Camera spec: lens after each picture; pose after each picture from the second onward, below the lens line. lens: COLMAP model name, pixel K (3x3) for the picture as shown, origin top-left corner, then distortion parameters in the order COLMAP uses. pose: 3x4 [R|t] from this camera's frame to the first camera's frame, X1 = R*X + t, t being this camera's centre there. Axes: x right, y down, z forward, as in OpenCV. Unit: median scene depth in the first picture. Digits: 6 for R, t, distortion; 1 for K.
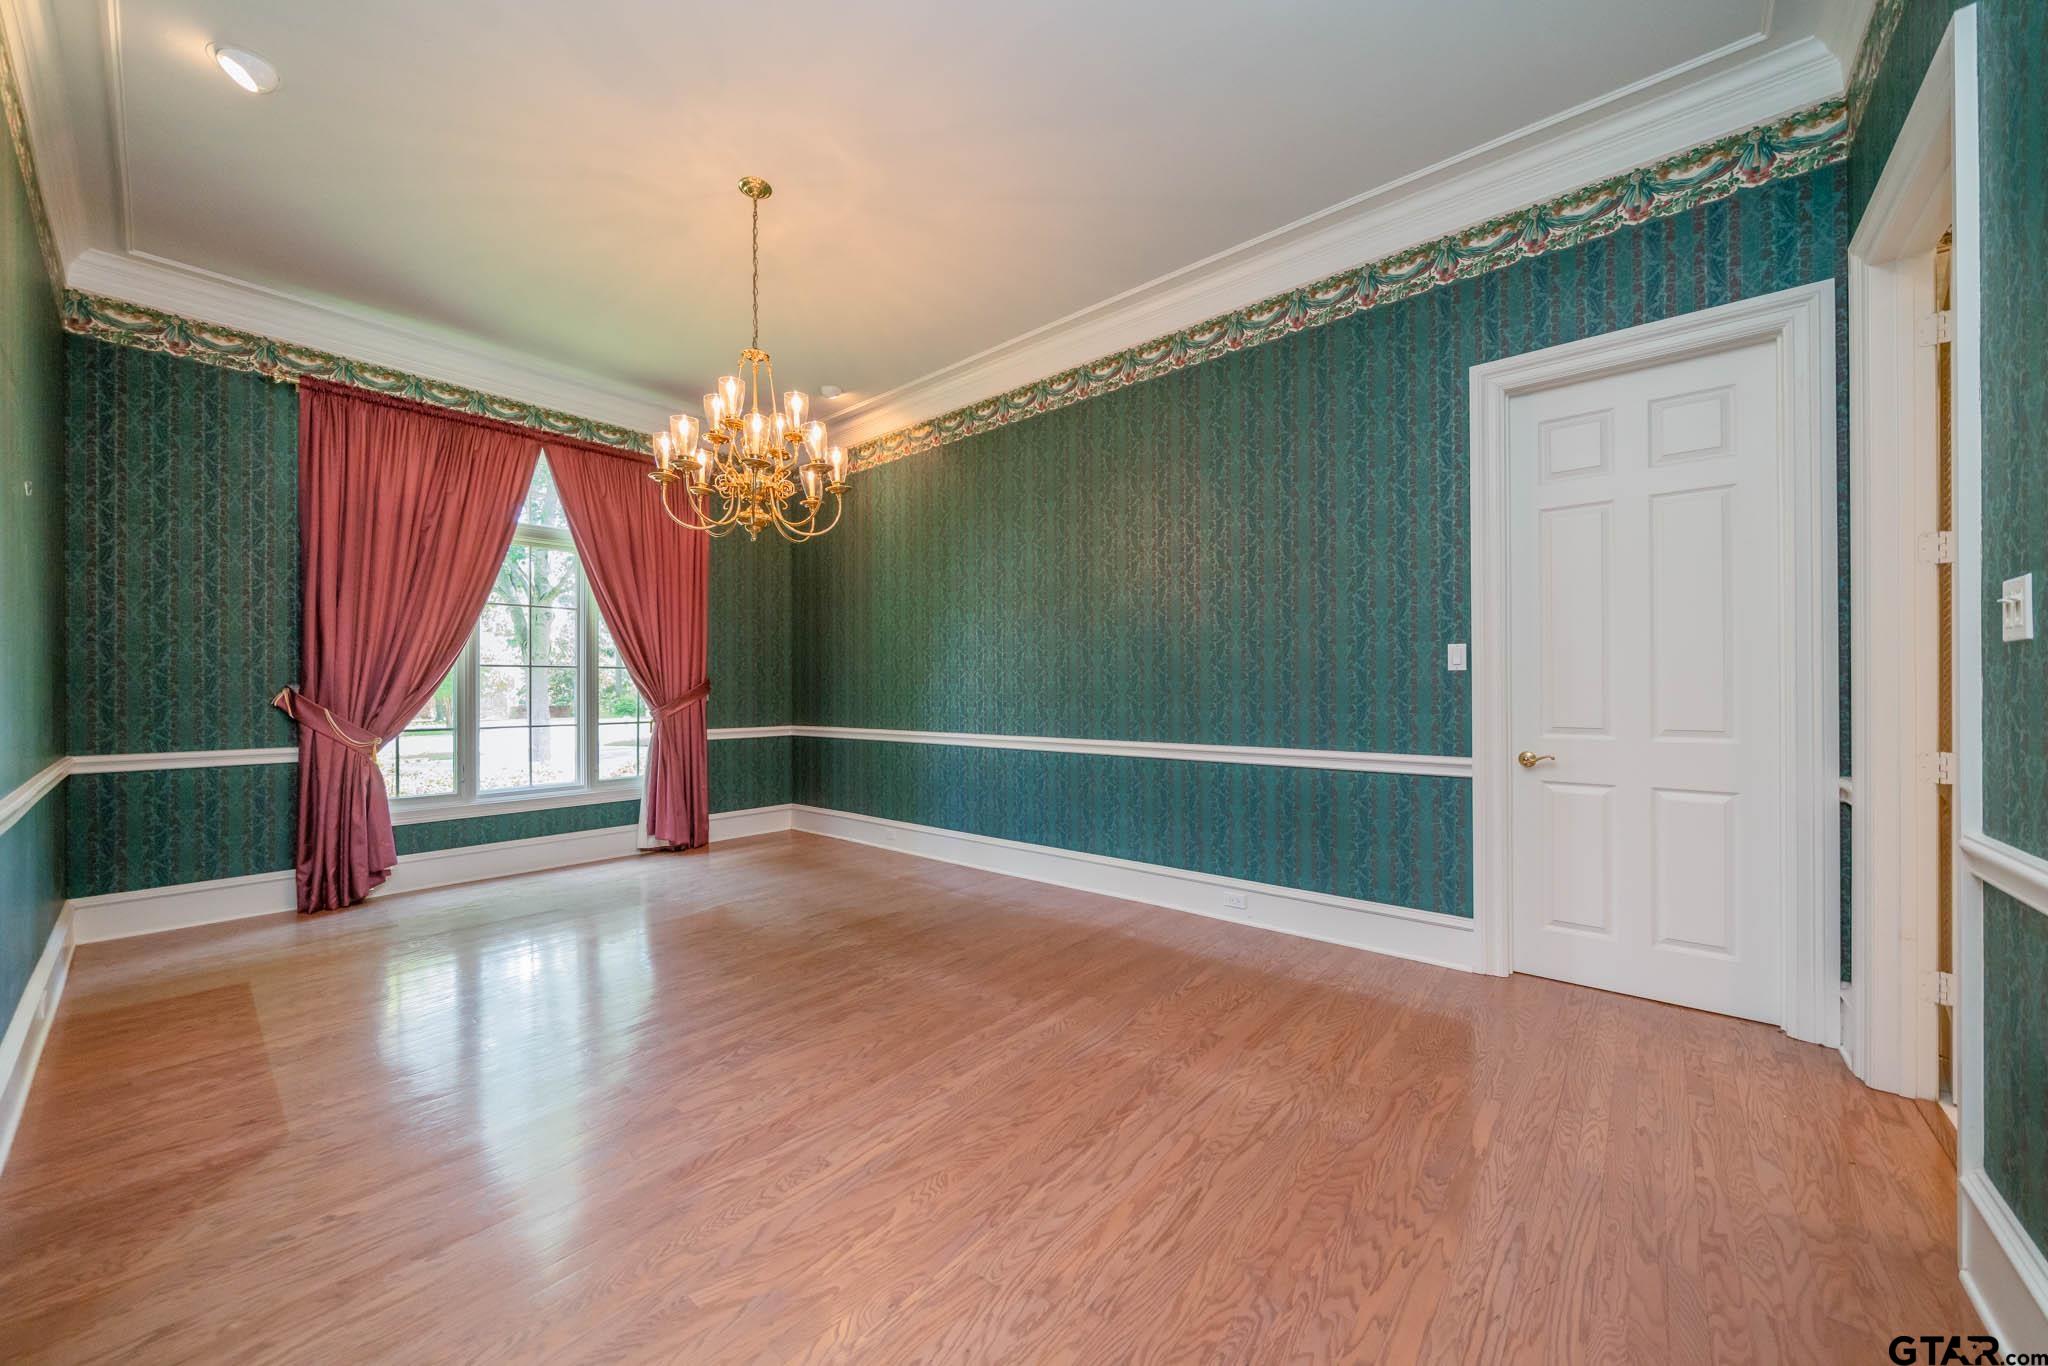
lens RADIAL K [[745.7, 0, 1030.2], [0, 745.7, 686.7], [0, 0, 1]] dist [-0.006385, 0.000010]
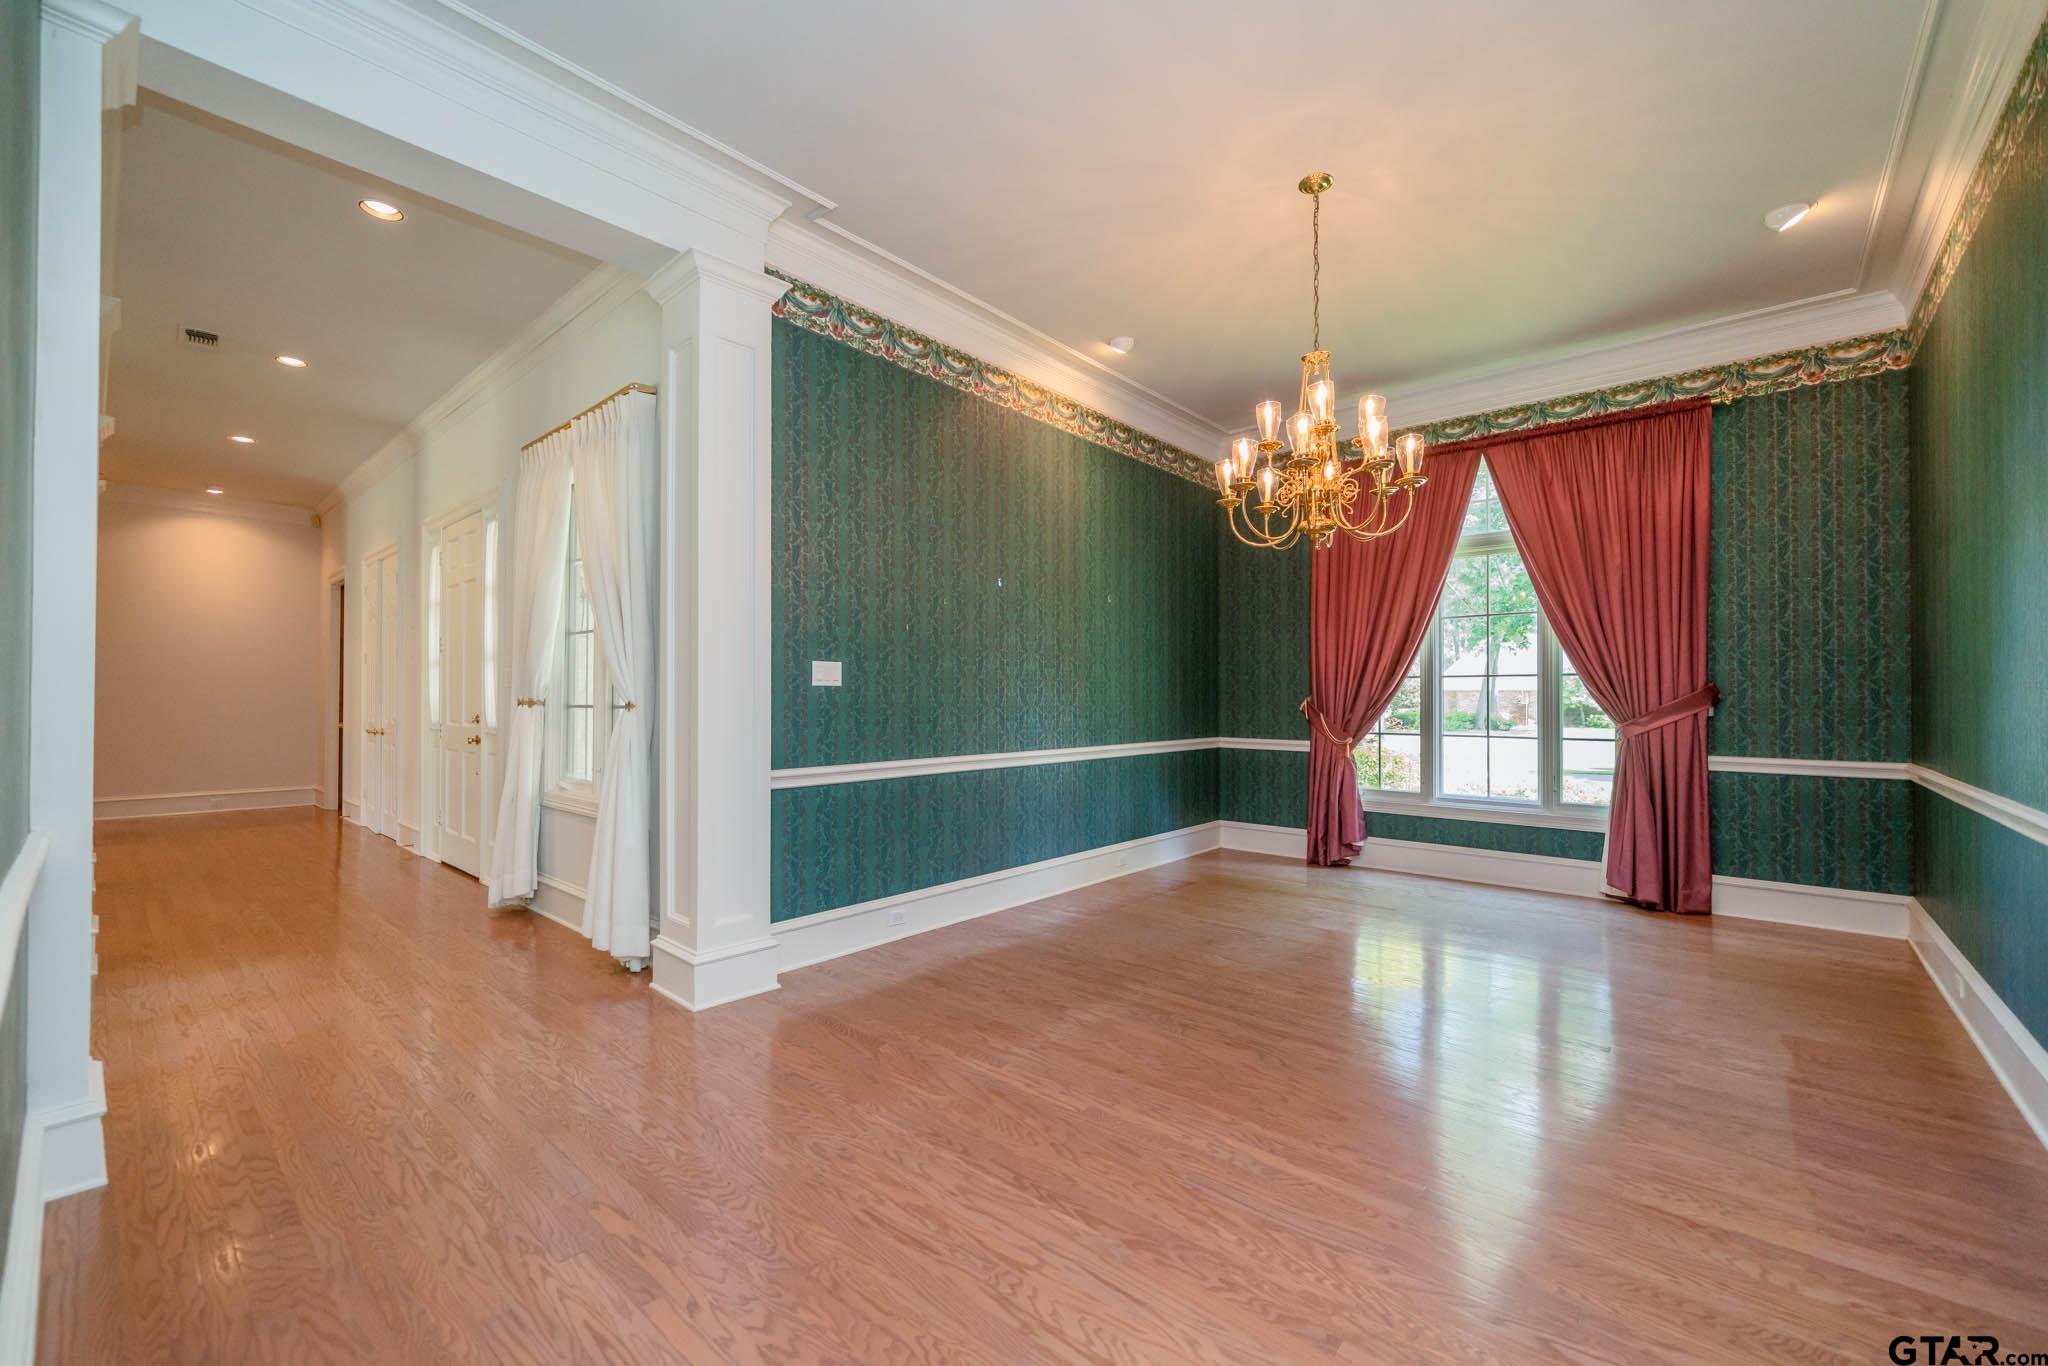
lens RADIAL K [[832.7, 0, 1012.4], [0, 832.7, 682.6], [0, 0, 1]] dist [-0.001587, -0.000165]
pose [[-0.036077, -0.012870, -0.999266, 0.535063], [0.003145, 0.999911, -0.012992, -0.007421], [0.999344, -0.003611, -0.036033, 0.479169]]
